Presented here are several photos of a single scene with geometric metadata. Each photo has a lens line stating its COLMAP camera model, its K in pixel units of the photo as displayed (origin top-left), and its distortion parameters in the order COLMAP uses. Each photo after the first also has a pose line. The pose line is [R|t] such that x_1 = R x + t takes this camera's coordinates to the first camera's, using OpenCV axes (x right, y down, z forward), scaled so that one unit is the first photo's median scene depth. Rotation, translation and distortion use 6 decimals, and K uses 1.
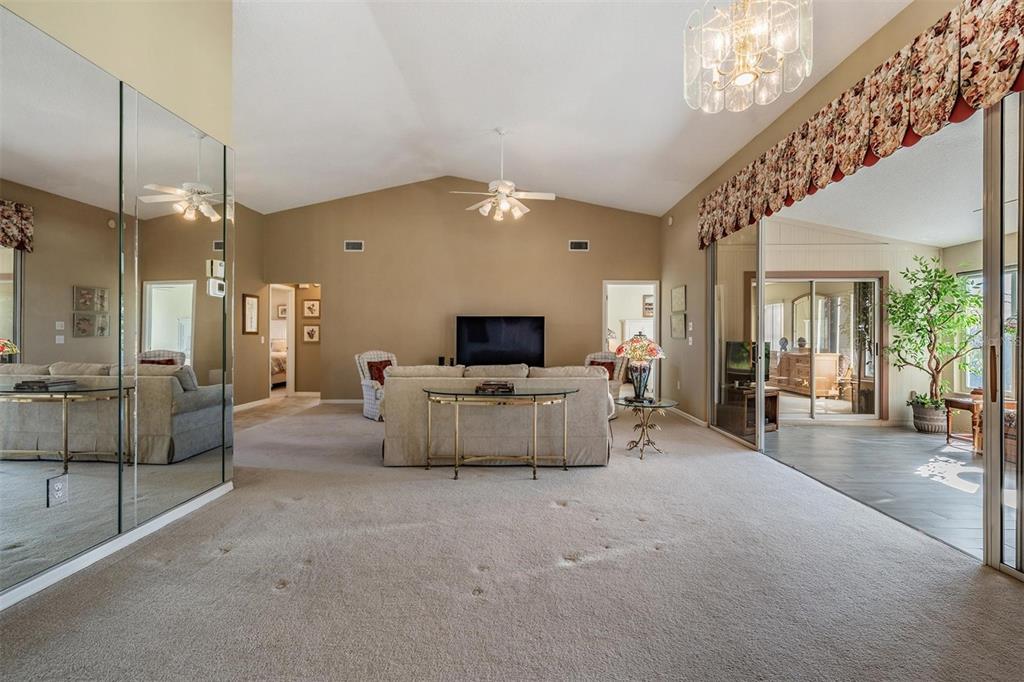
lens RADIAL K [[451.7, 0, 510.8], [0, 451.7, 336.2], [0, 0, 1]] dist [0.000355, -0.000070]
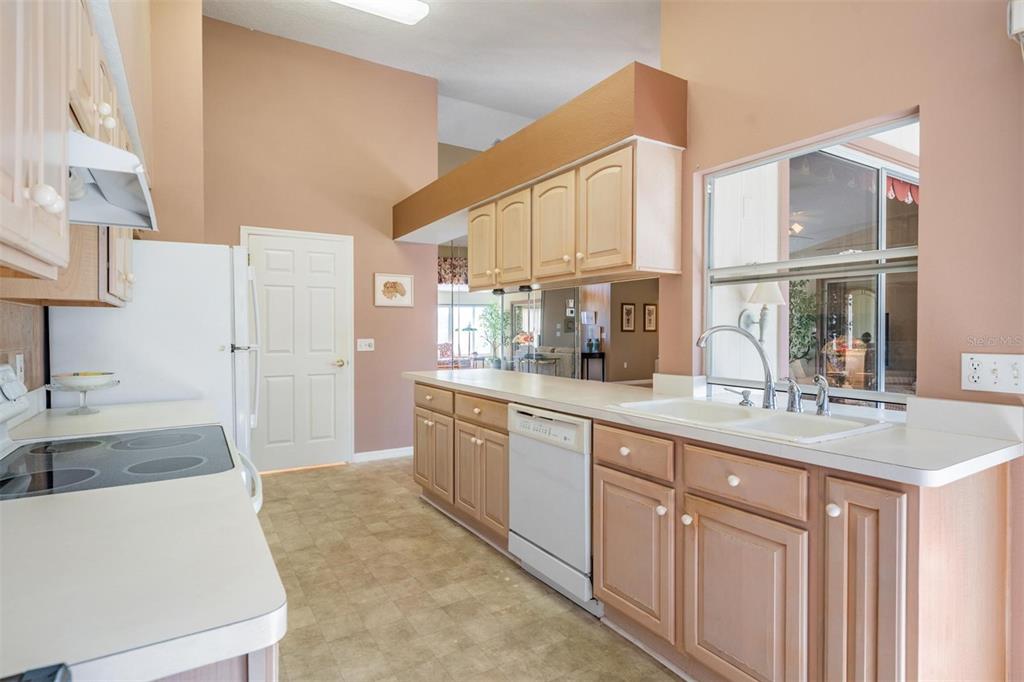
lens RADIAL K [[528.4, 0, 511.1], [0, 528.4, 335.8], [0, 0, 1]] dist [0.000737, -0.000157]
pose [[0.554107, 0.007626, -0.832411, 0.640340], [0.001772, 0.999945, 0.010340, -0.010184], [0.832444, -0.007205, 0.554063, -0.315319]]
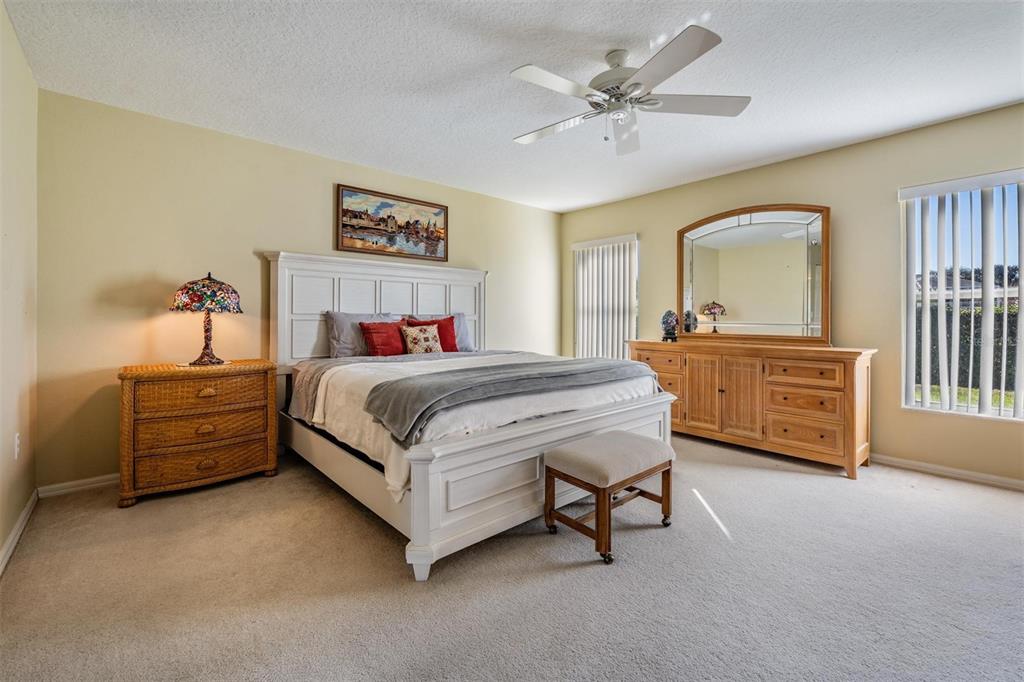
lens RADIAL K [[433.5, 0, 509.9], [0, 433.5, 331.2], [0, 0, 1]] dist [0.001513, 0.000147]
pose [[0.733087, -0.014692, 0.679976, 0.298244], [-0.003030, 0.999686, 0.024867, 0.016310], [-0.680128, -0.020289, 0.732812, 1.197681]]
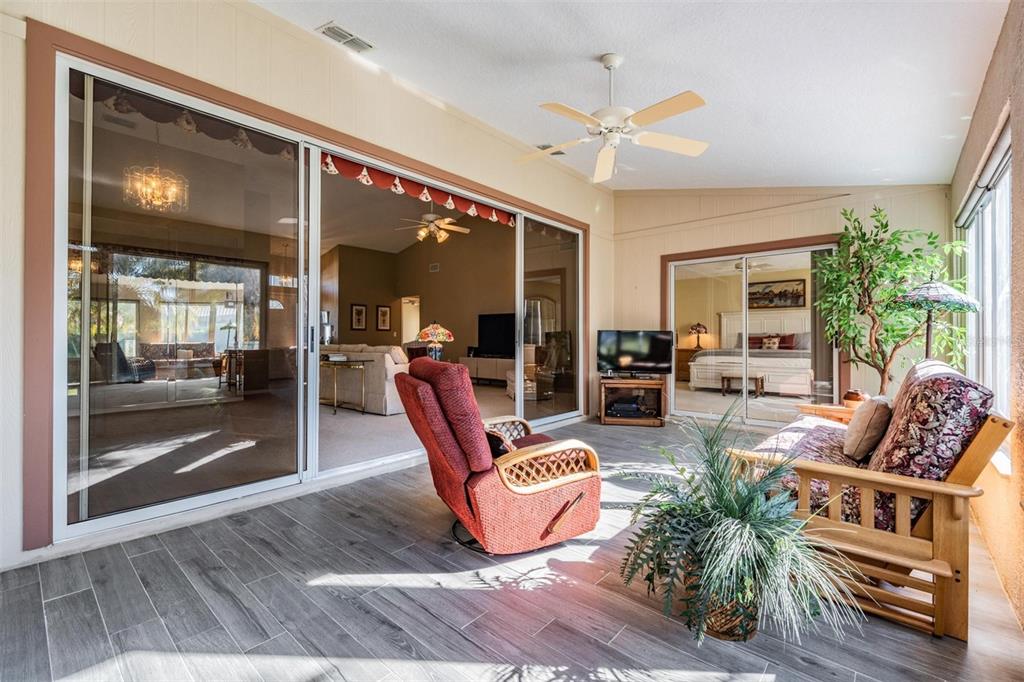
lens RADIAL K [[444.2, 0, 510.3], [0, 444.2, 336.7], [0, 0, 1]] dist [0.000662, 0.000035]
pose [[0.772463, -0.003062, -0.635052, 0.853788], [-0.000655, 0.999984, -0.005617, 0.028516], [0.635059, 0.004755, 0.772449, 0.102693]]
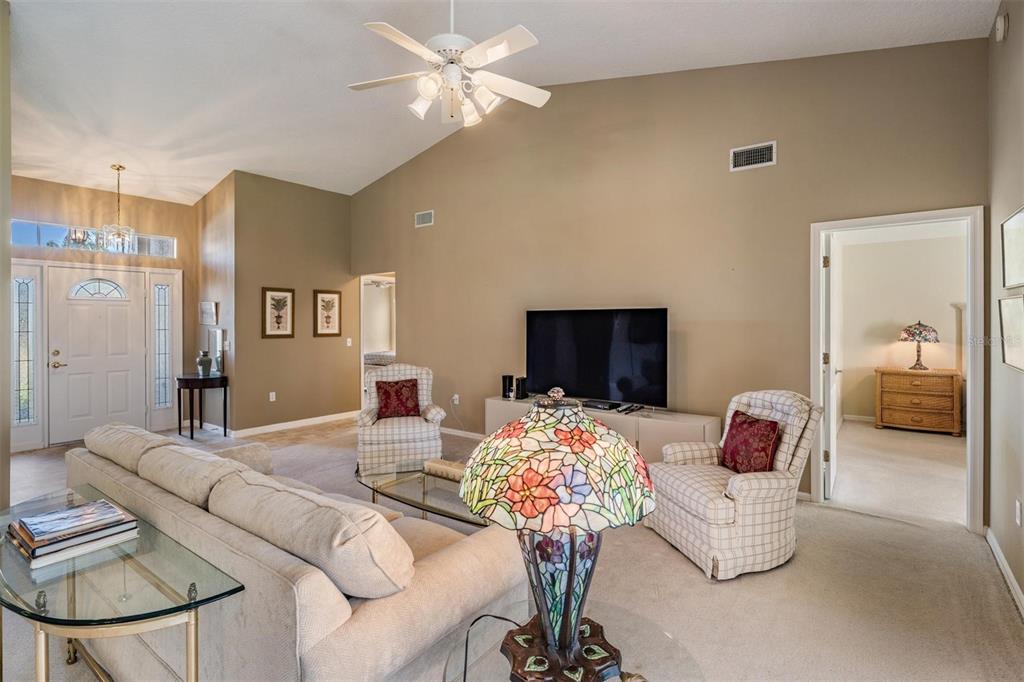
lens RADIAL K [[487.7, 0, 512.9], [0, 487.7, 313.6], [0, 0, 1]] dist [0.013157, 0.000133]
pose [[0.814020, -0.016385, -0.580606, 0.288873], [0.006430, 0.999795, -0.019199, -0.031215], [0.580802, 0.011895, 0.813958, 0.515375]]
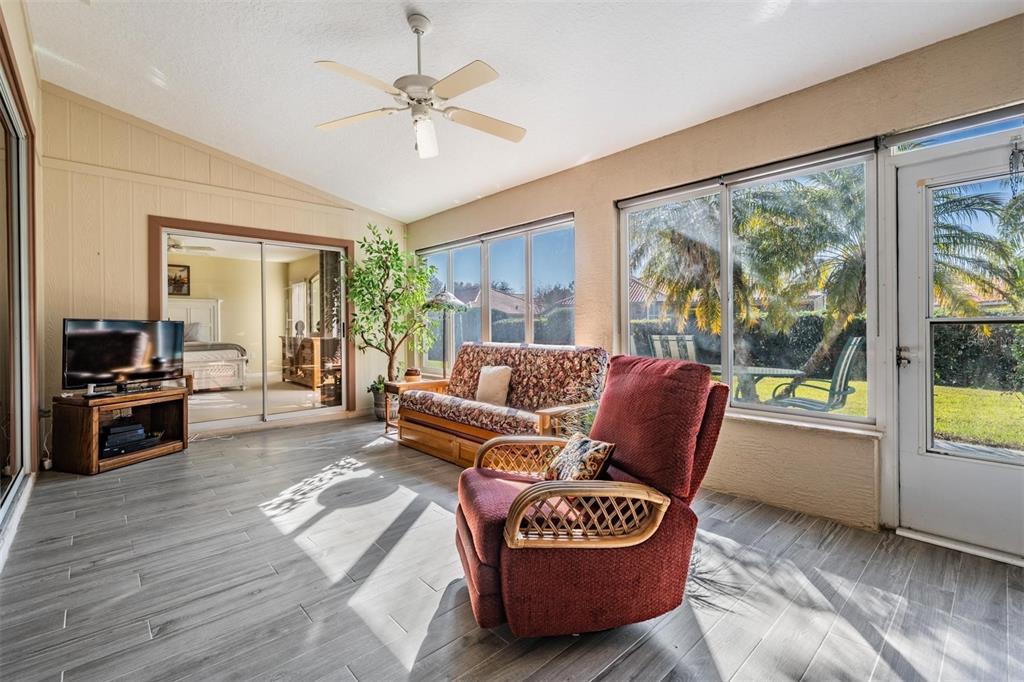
lens RADIAL K [[449.5, 0, 513.3], [0, 449.5, 327.7], [0, 0, 1]] dist [0.002202, 0.000191]
pose [[0.712918, -0.008693, 0.701194, 0.436170], [0.008620, 0.999956, 0.003632, 0.023948], [-0.701195, 0.003456, 0.712962, 0.157526]]
